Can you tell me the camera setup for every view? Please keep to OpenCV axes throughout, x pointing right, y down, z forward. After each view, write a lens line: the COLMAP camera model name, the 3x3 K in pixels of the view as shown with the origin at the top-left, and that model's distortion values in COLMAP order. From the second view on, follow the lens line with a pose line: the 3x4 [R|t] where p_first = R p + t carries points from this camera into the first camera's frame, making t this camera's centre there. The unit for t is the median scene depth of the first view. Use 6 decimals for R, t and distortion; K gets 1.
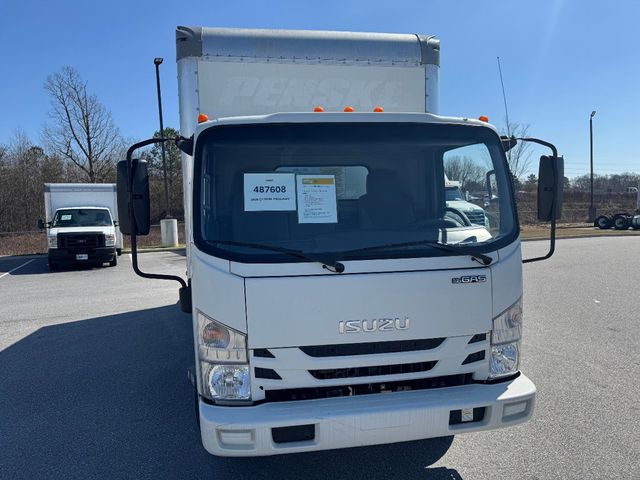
lens RADIAL K [[450.9, 0, 320.0], [0, 450.9, 240.0], [0, 0, 1]] dist [0.212837, -0.298941]
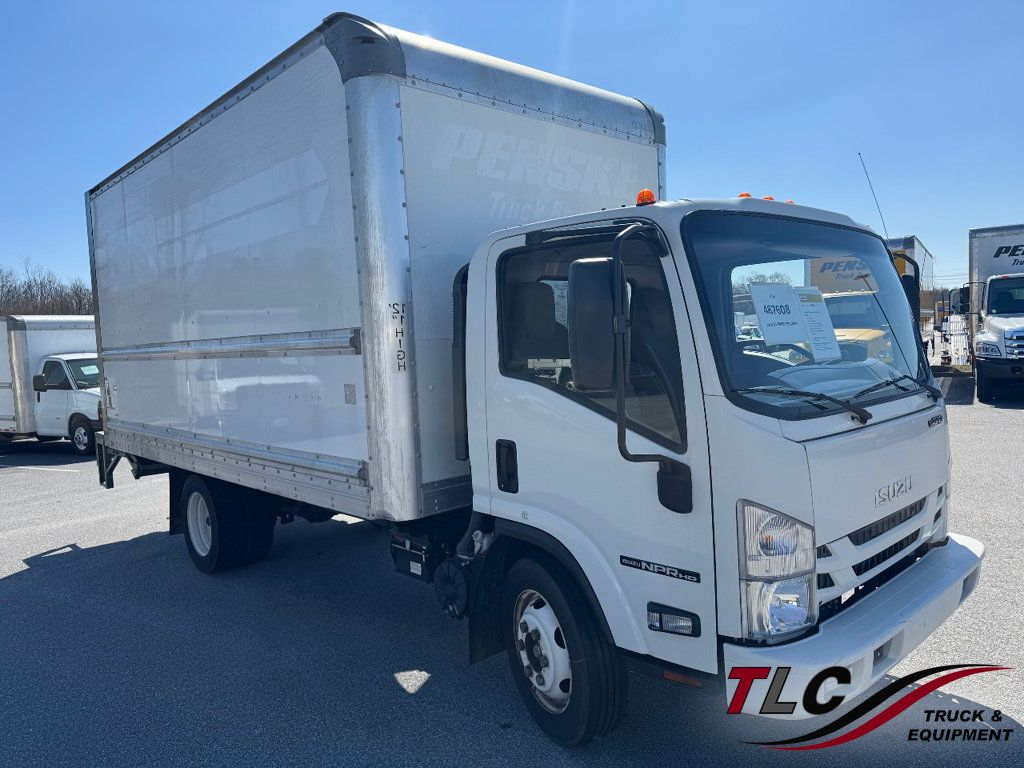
lens RADIAL K [[721.5, 0, 512.0], [0, 721.5, 384.0], [0, 0, 1]] dist [0.212837, -0.298941]
pose [[0.826608, -0.050803, 0.560480, -0.684159], [0.067307, 0.997693, -0.008833, -0.011842], [-0.558738, 0.045026, 0.828121, 0.211905]]
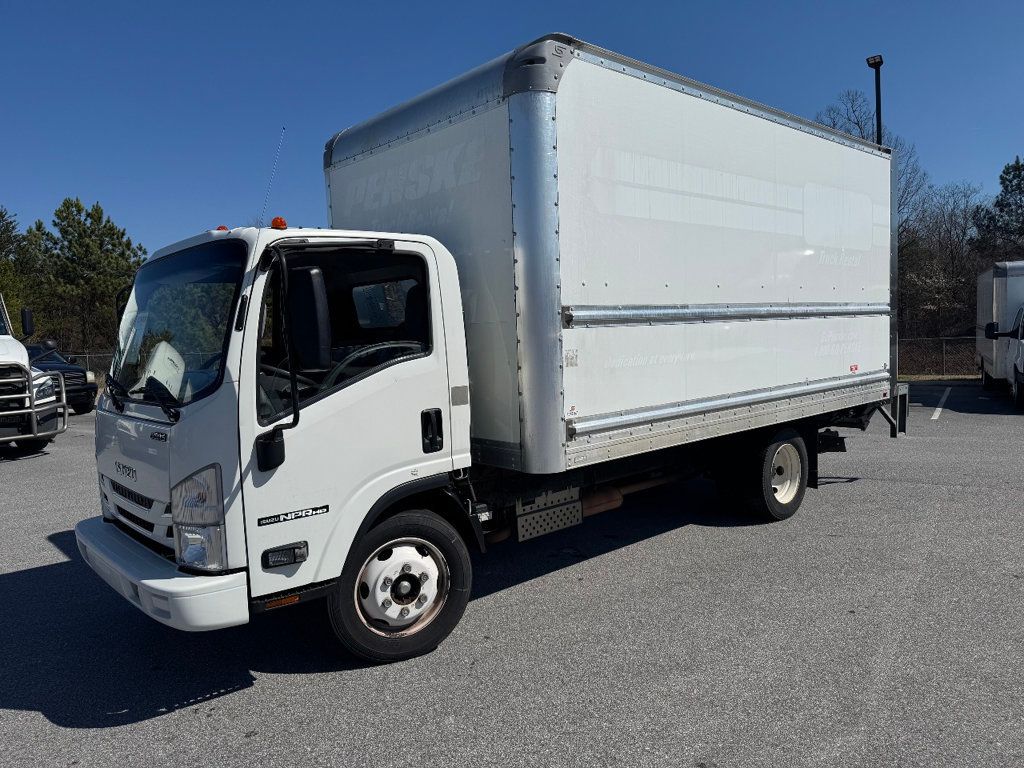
lens RADIAL K [[721.5, 0, 512.0], [0, 721.5, 384.0], [0, 0, 1]] dist [0.212837, -0.298941]
pose [[0.551156, 0.053729, -0.832670, 1.157609], [-0.024818, 0.998539, 0.048004, -0.056597], [0.834033, -0.005793, 0.551684, 0.516338]]
